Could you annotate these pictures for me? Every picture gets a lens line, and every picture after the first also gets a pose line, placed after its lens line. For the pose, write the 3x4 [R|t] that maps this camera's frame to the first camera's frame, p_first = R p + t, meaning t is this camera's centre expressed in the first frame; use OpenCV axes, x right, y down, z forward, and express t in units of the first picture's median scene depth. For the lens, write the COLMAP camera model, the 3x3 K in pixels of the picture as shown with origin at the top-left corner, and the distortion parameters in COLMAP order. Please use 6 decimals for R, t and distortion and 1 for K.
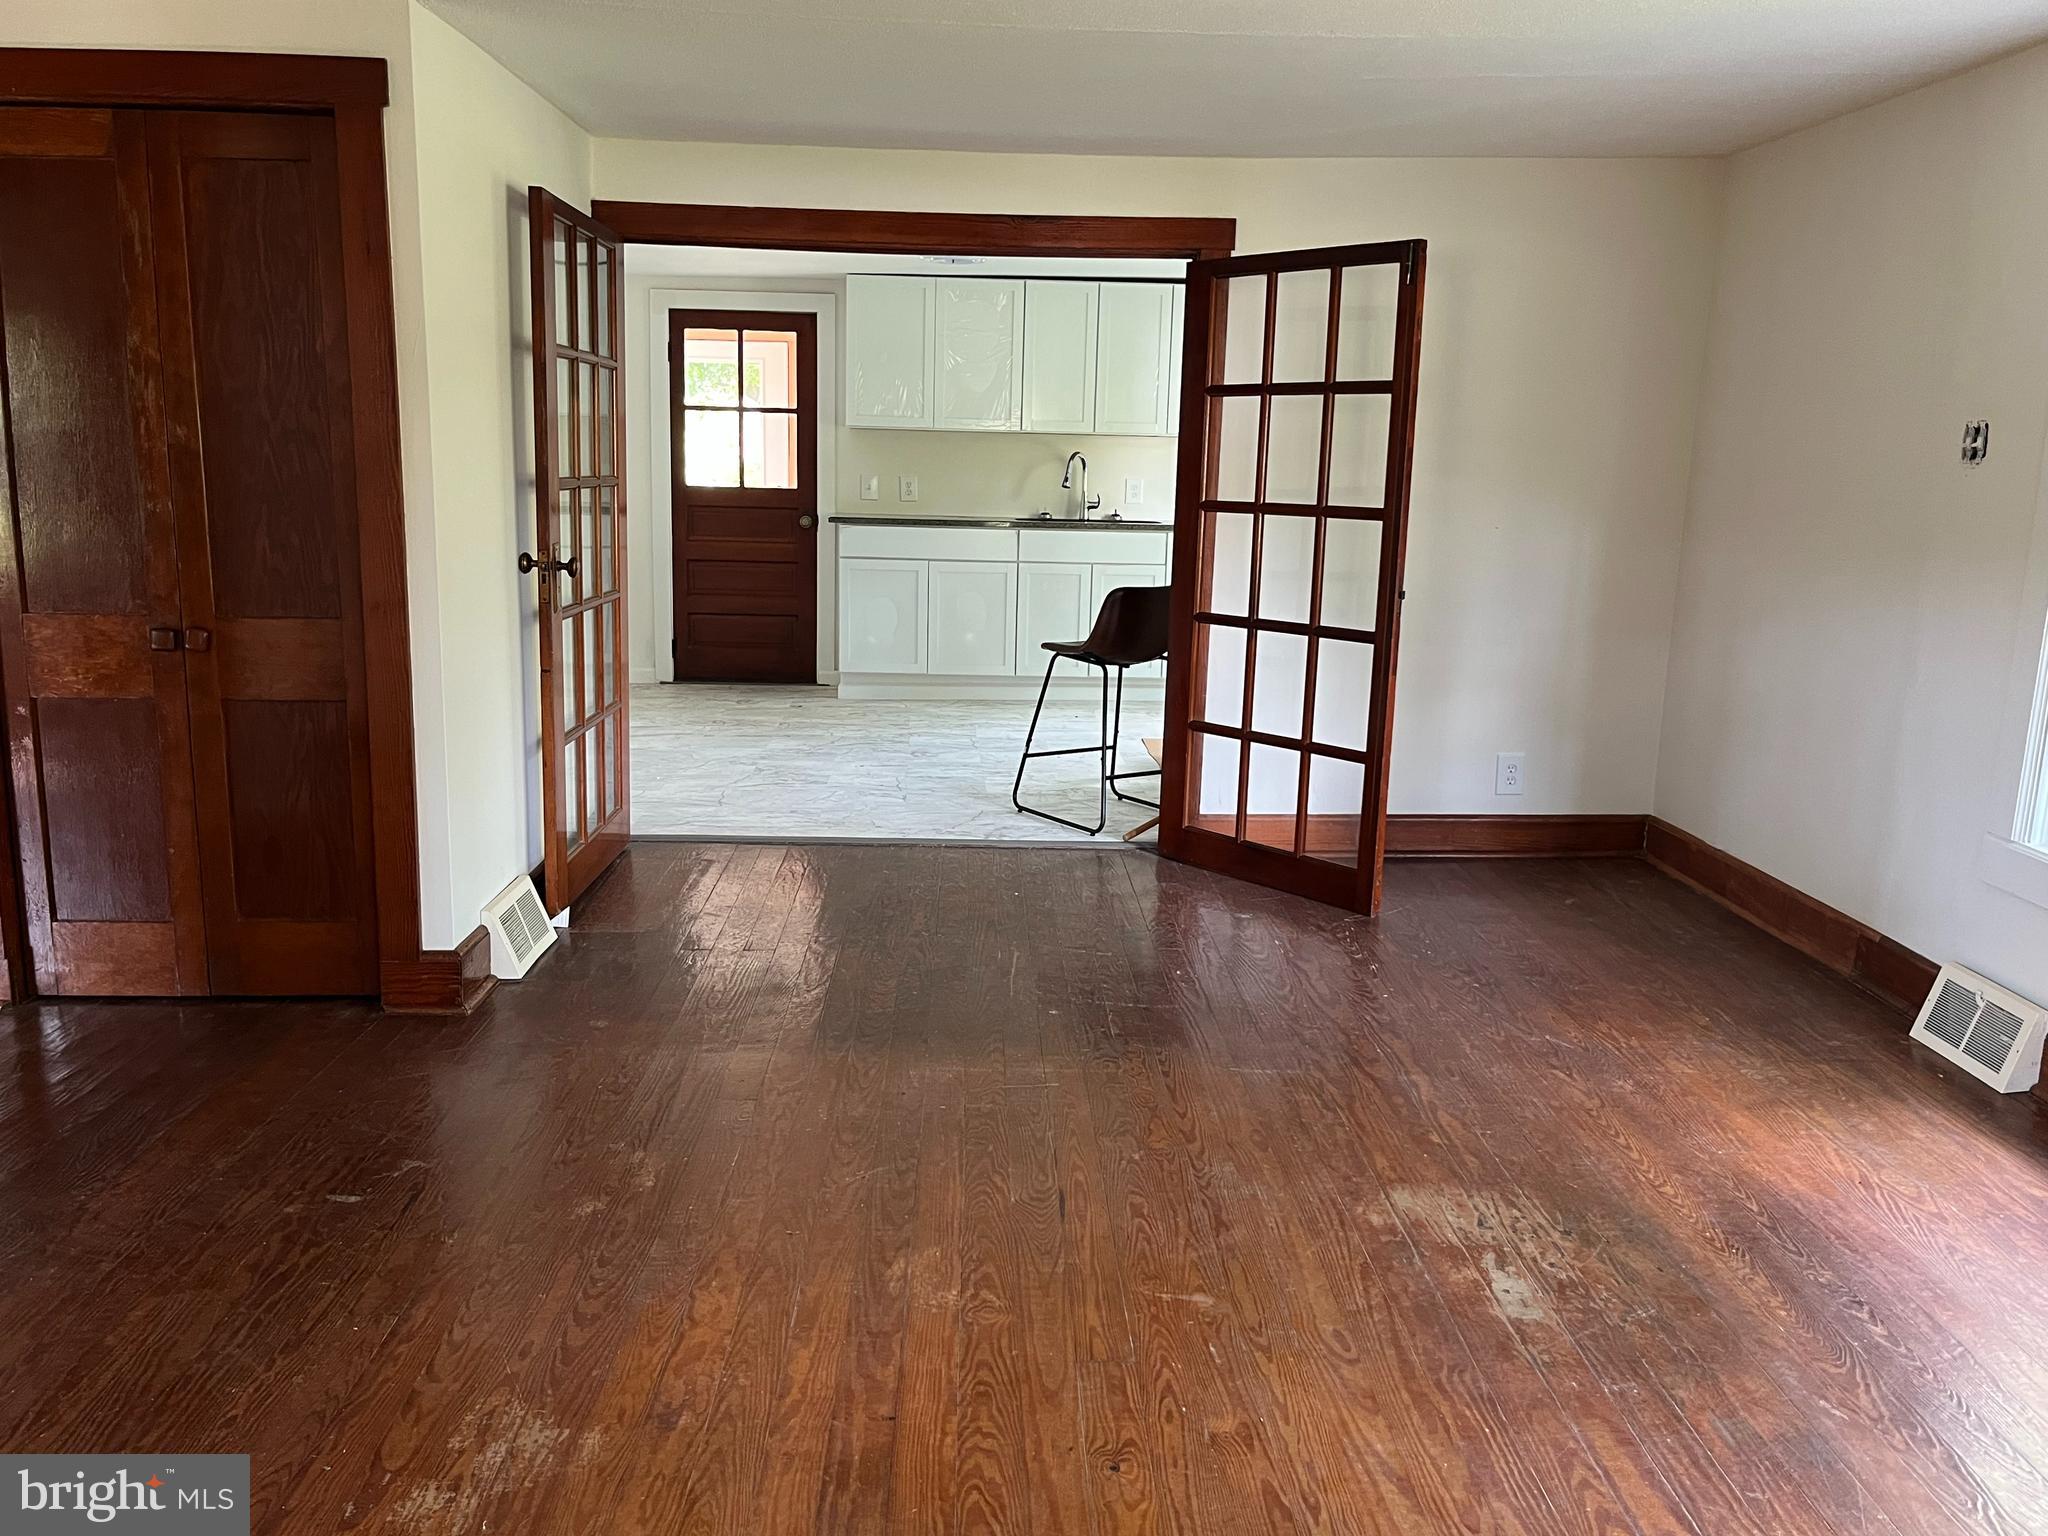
lens RADIAL K [[1636.9, 0, 1025.3], [0, 1636.9, 779.8], [0, 0, 1]] dist [0.042686, -0.027095]
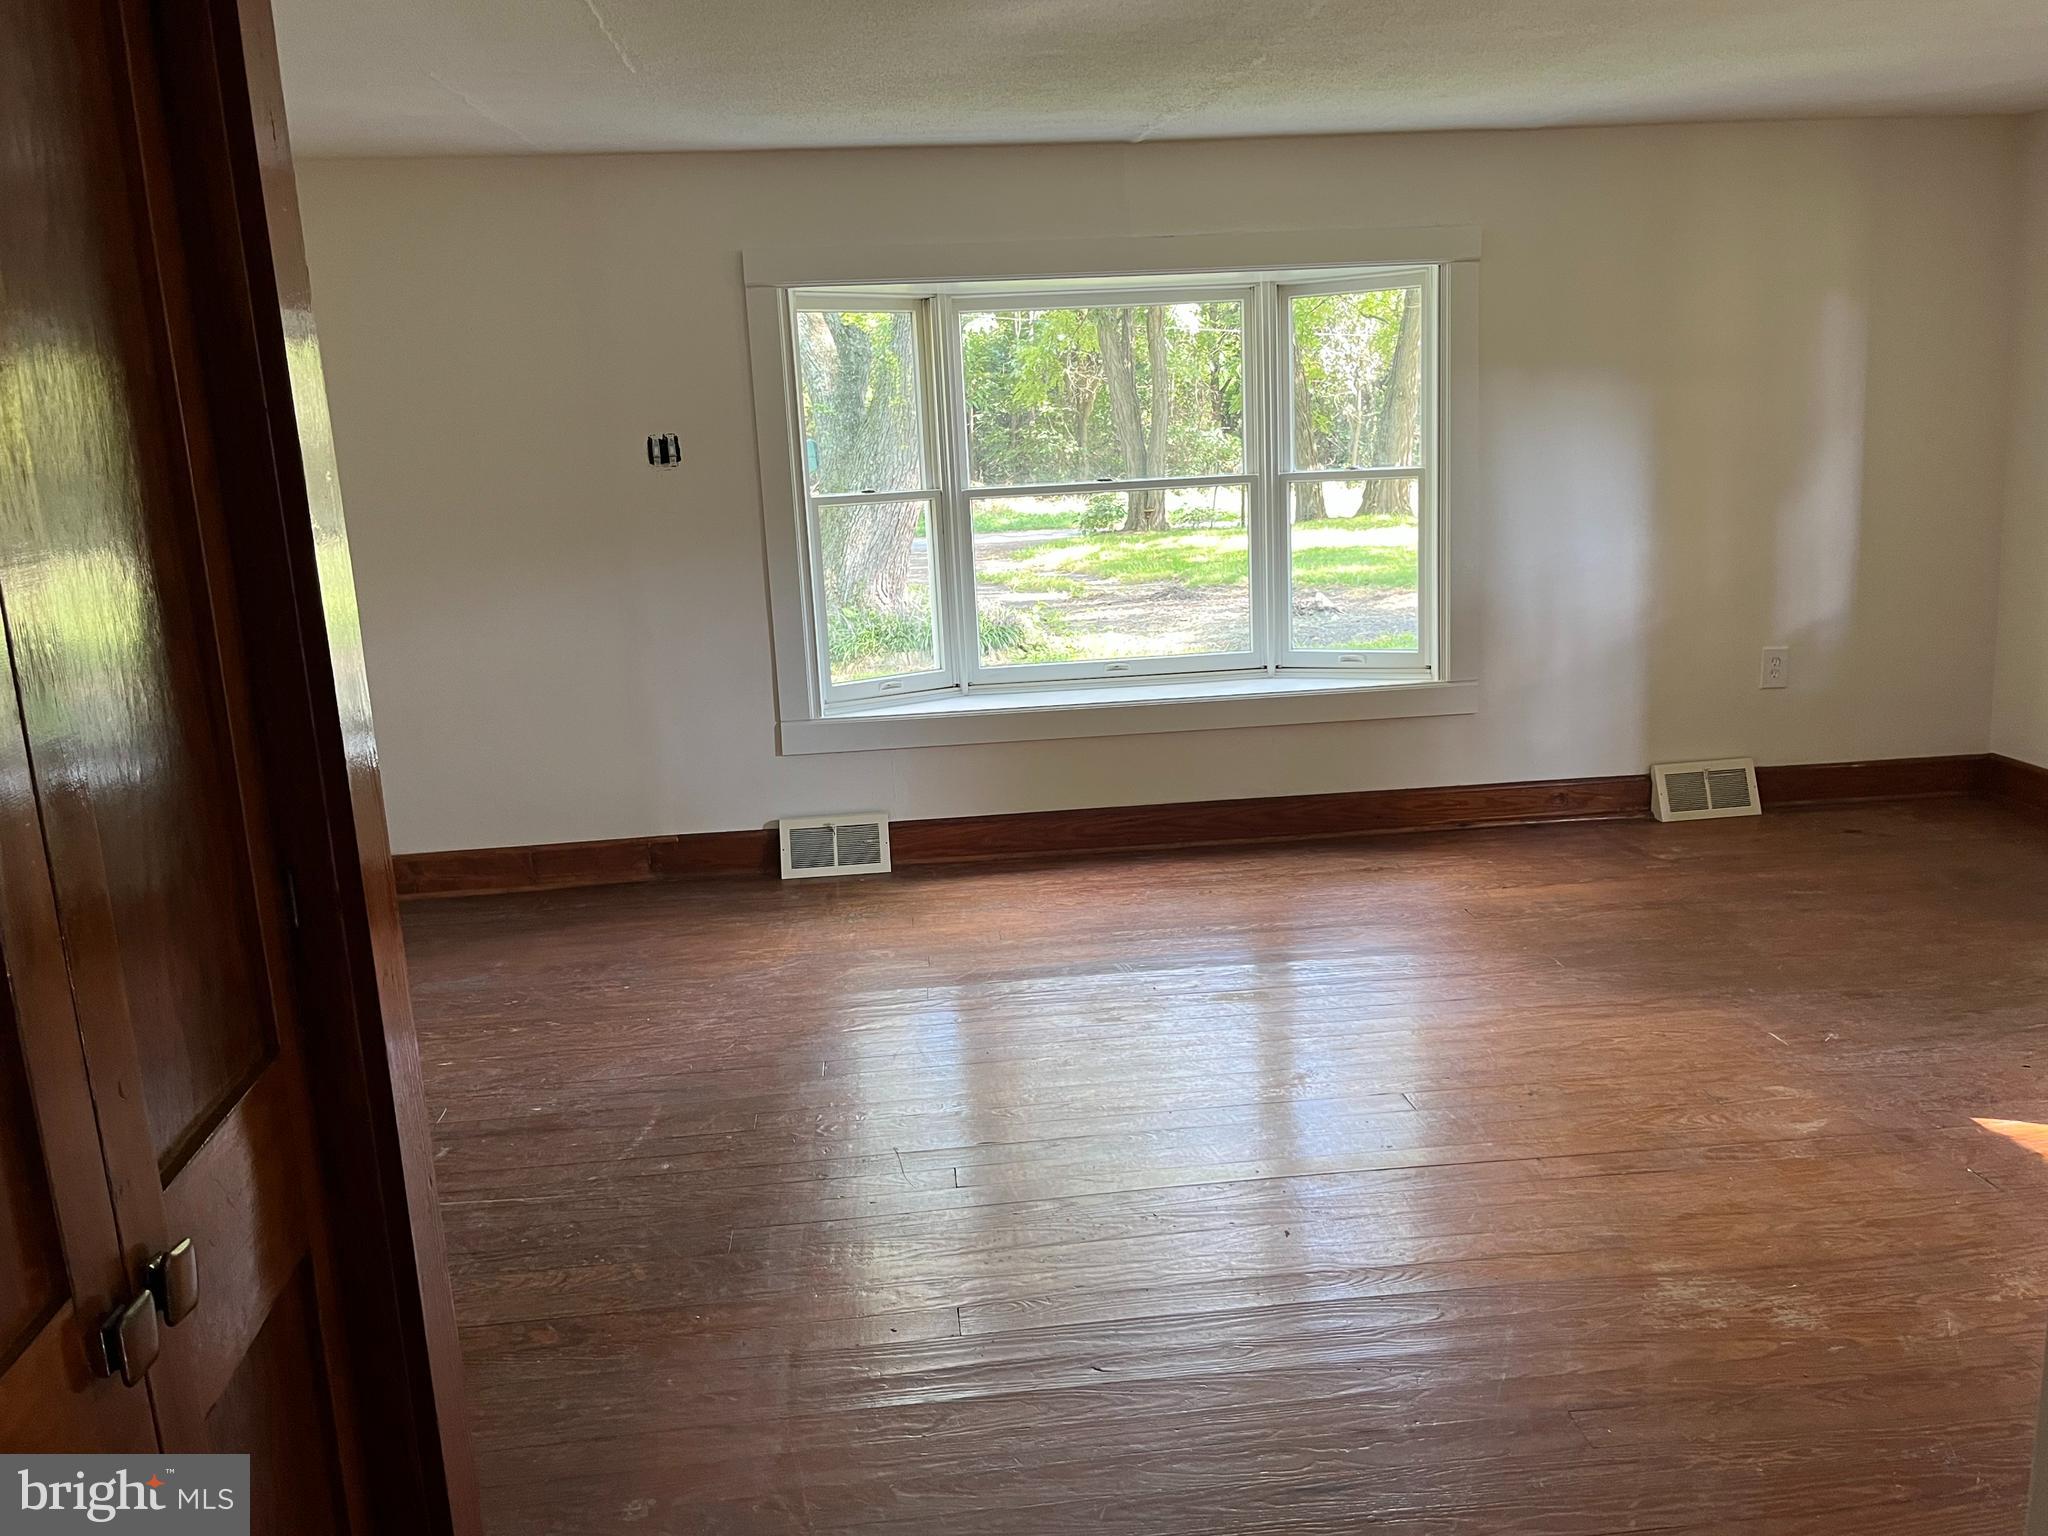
lens RADIAL K [[1636.9, 0, 1026.9], [0, 1636.9, 763.3], [0, 0, 1]] dist [0.042686, -0.027095]
pose [[-0.068303, -0.227450, 0.971391, -0.560658], [0.239446, 0.941469, 0.237281, -0.151386], [-0.968504, 0.248803, -0.009843, 0.573154]]
